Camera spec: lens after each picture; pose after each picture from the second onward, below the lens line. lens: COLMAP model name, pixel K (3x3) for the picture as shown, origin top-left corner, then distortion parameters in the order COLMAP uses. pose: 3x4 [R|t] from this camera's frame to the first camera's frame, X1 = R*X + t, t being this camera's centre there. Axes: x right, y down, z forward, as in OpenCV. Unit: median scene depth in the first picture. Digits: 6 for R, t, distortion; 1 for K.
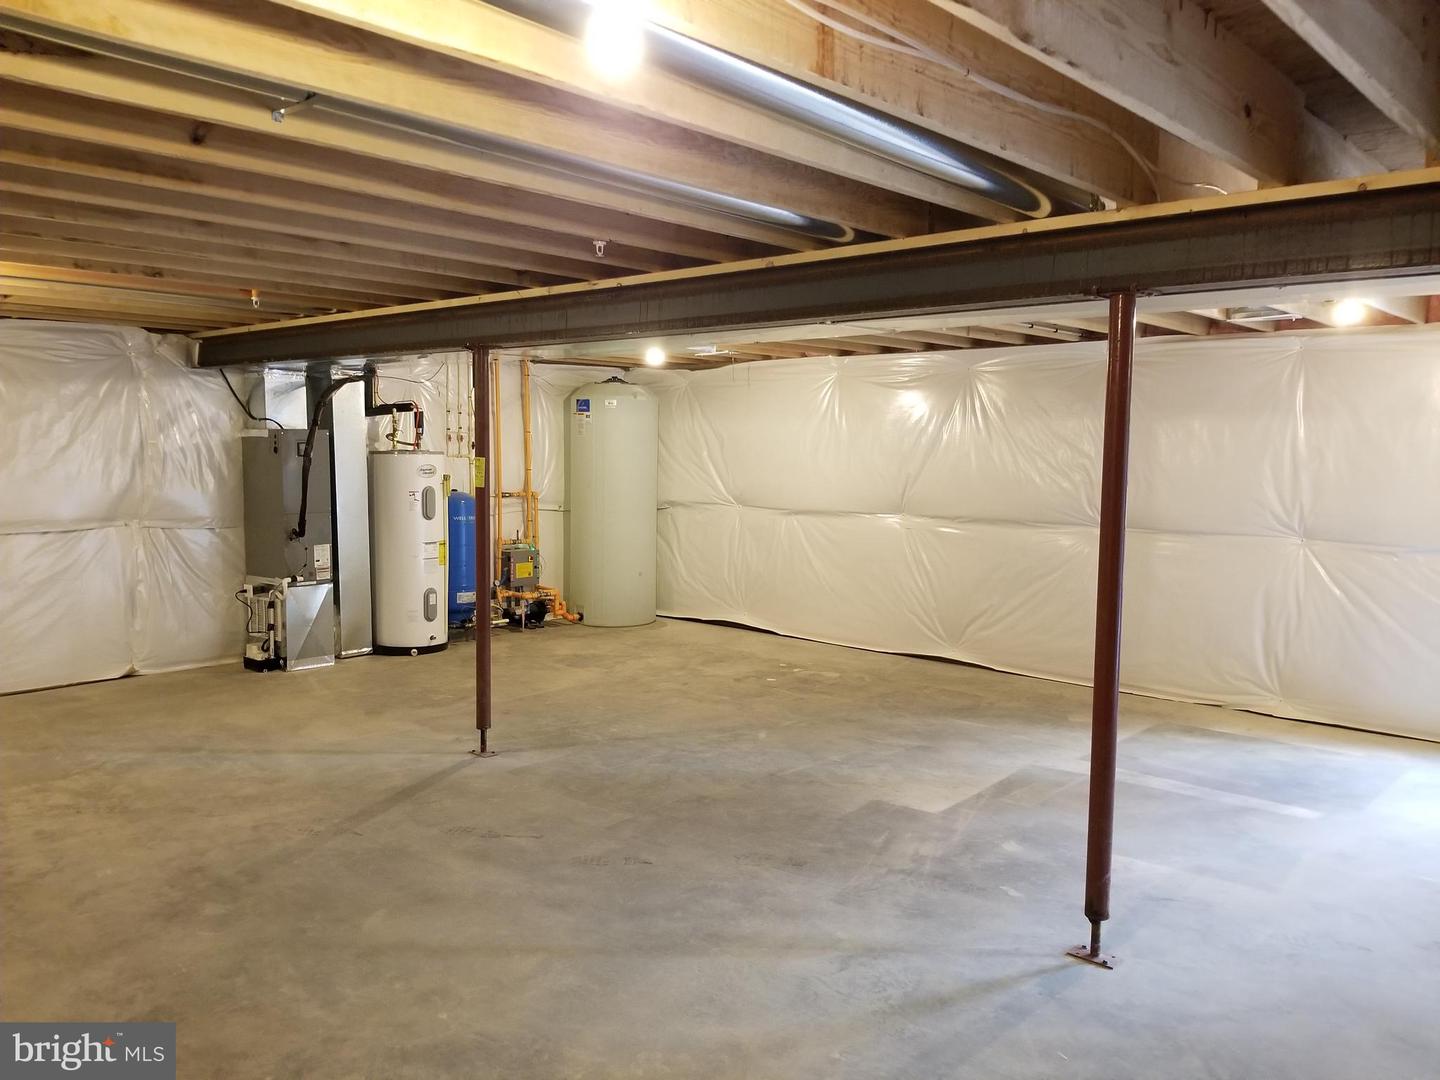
lens RADIAL K [[1121.3, 0, 714.5], [0, 1121.3, 545.1], [0, 0, 1]] dist [0.055905, -0.097379]
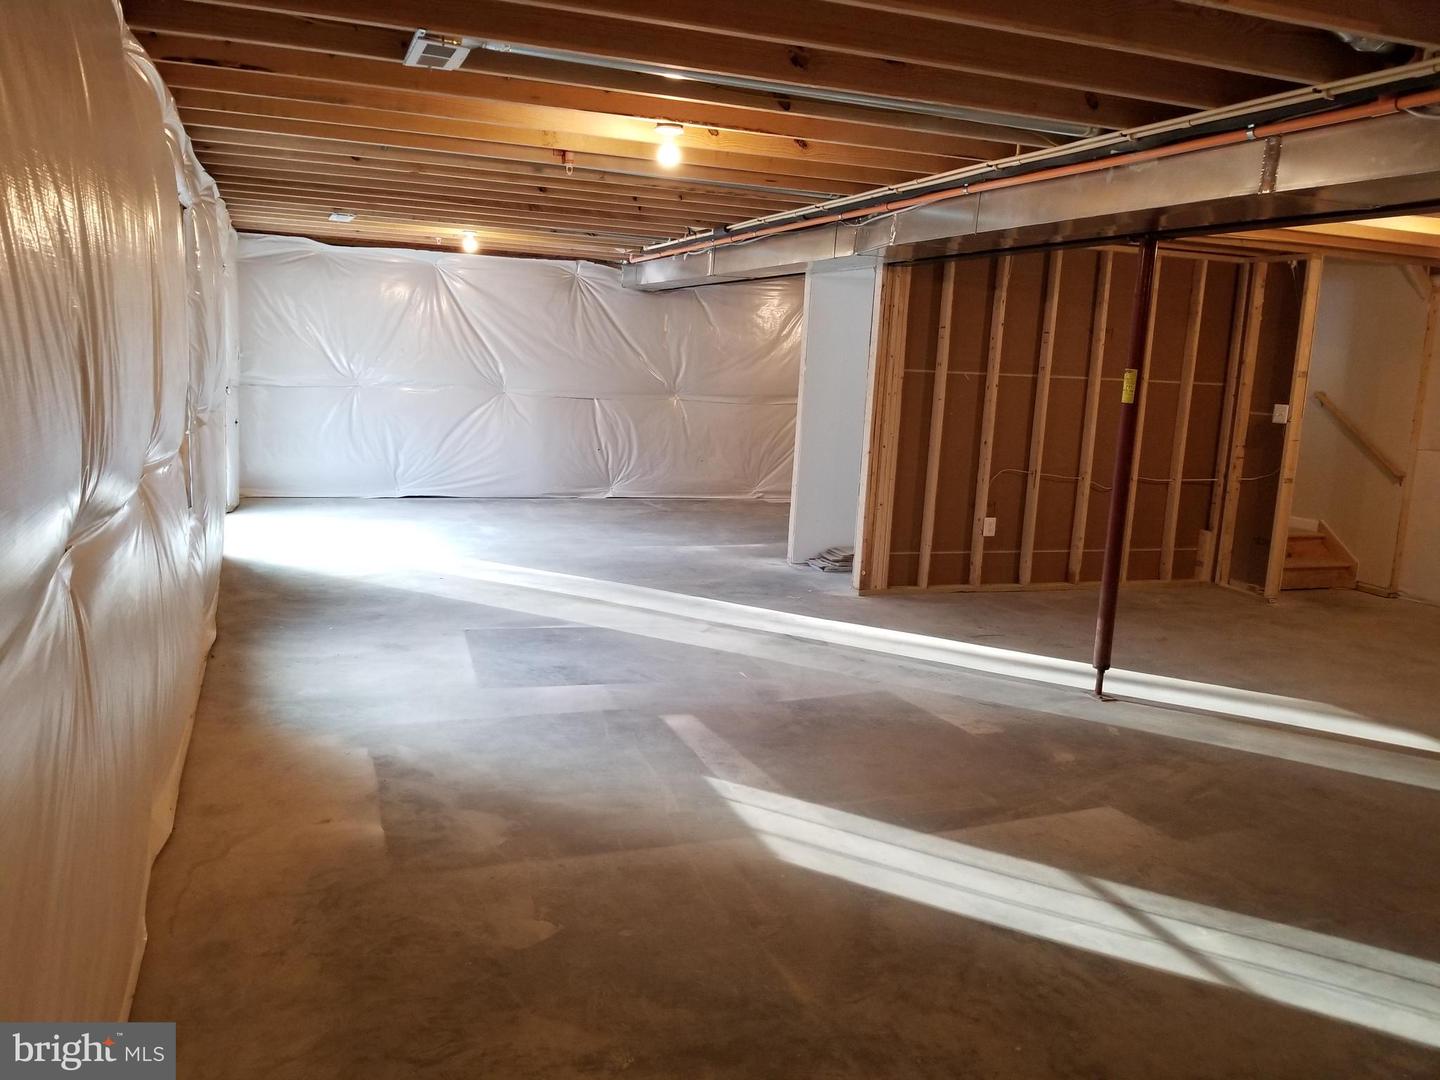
lens RADIAL K [[1121.3, 0, 711.0], [0, 1121.3, 532.0], [0, 0, 1]] dist [0.055905, -0.097379]
pose [[-0.891923, -0.128276, 0.433611, 0.119498], [-0.022467, 0.970306, 0.240833, -0.124459], [-0.451628, 0.205063, -0.868321, 1.661420]]
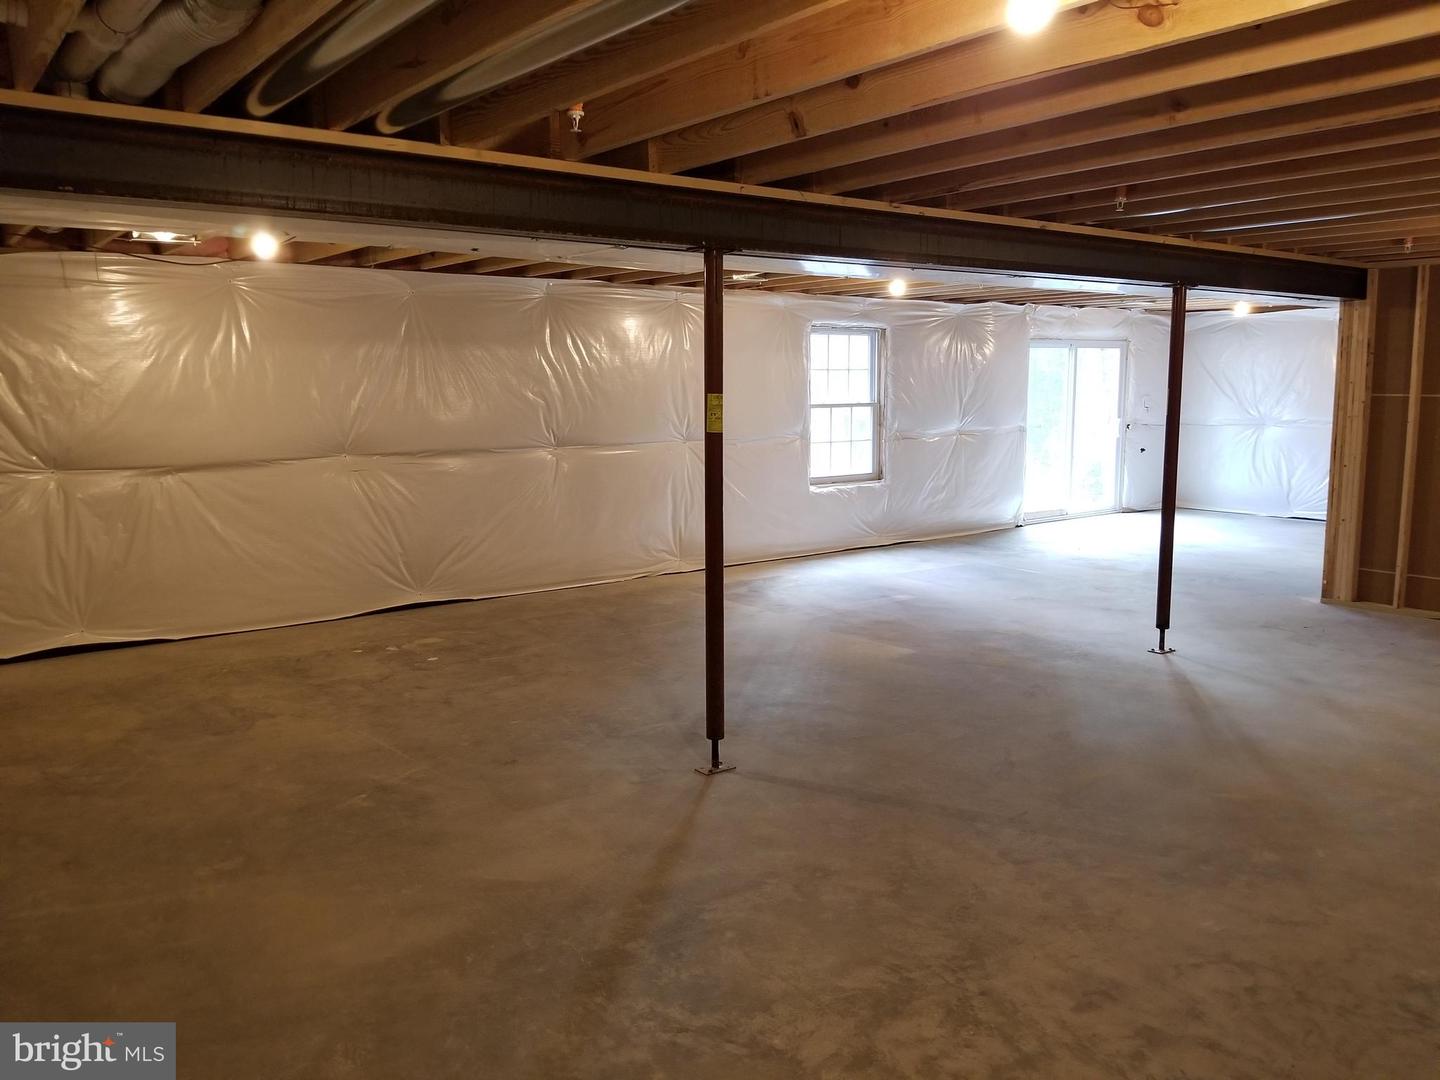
lens RADIAL K [[1121.3, 0, 719.1], [0, 1121.3, 532.3], [0, 0, 1]] dist [0.055905, -0.097379]
pose [[0.164045, -0.147239, 0.975402, -1.036811], [0.096120, 0.986478, 0.132745, -0.091681], [-0.981759, 0.071980, 0.175979, 0.923036]]
